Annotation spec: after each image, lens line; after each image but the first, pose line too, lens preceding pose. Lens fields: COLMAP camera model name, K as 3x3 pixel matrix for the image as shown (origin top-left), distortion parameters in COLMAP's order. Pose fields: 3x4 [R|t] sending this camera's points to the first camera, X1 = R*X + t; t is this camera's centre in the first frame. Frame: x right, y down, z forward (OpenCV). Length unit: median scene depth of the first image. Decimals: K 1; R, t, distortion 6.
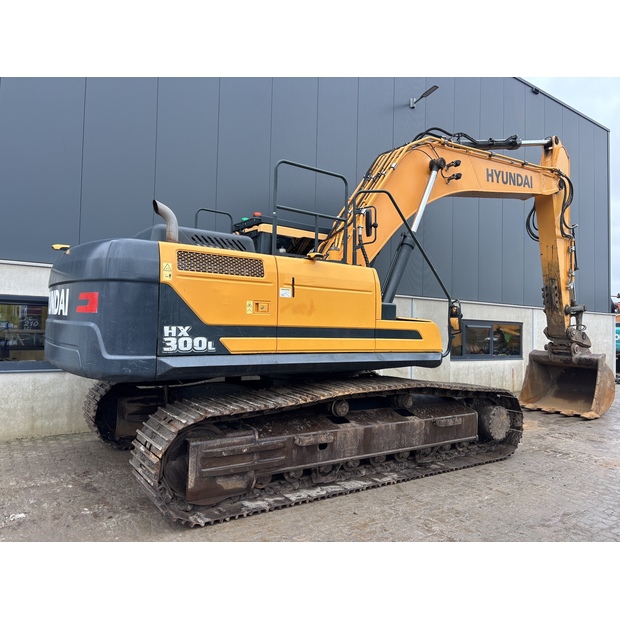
lens RADIAL K [[463.7, 0, 310.0], [0, 463.7, 310.0], [0, 0, 1]] dist [0.026500, -0.001377]
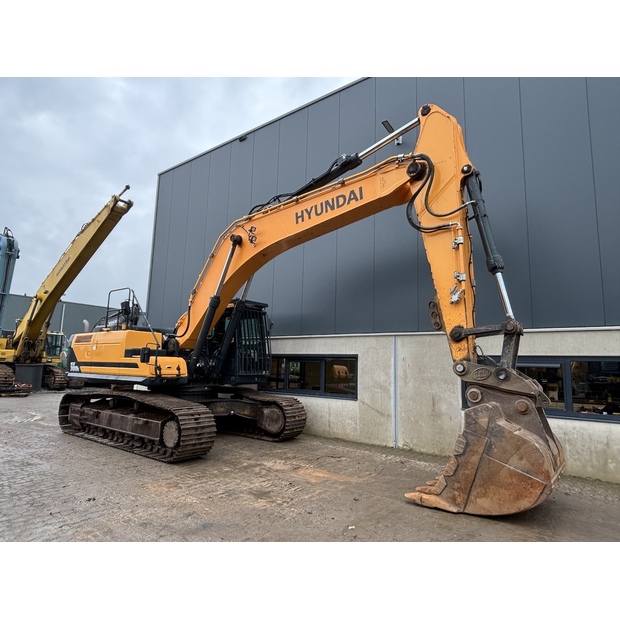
lens RADIAL K [[396.5, 0, 309.3], [0, 396.5, 303.9], [0, 0, 1]] dist [0.005272, -0.000039]
pose [[0.311453, -0.168933, -0.935125, 1.848171], [0.019217, 0.984990, -0.171541, 0.093130], [0.950067, 0.035457, 0.310025, 1.150569]]
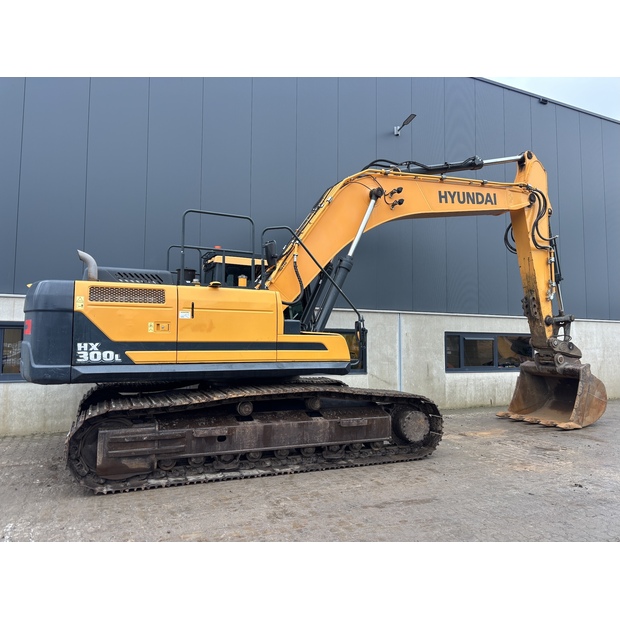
lens RADIAL K [[463.7, 0, 310.0], [0, 463.7, 310.0], [0, 0, 1]] dist [0.026500, -0.001377]
pose [[0.983098, -0.031012, -0.180436, 0.415775], [0.024641, 0.998995, -0.037443, 0.004309], [0.181416, 0.032364, 0.982874, -0.149474]]
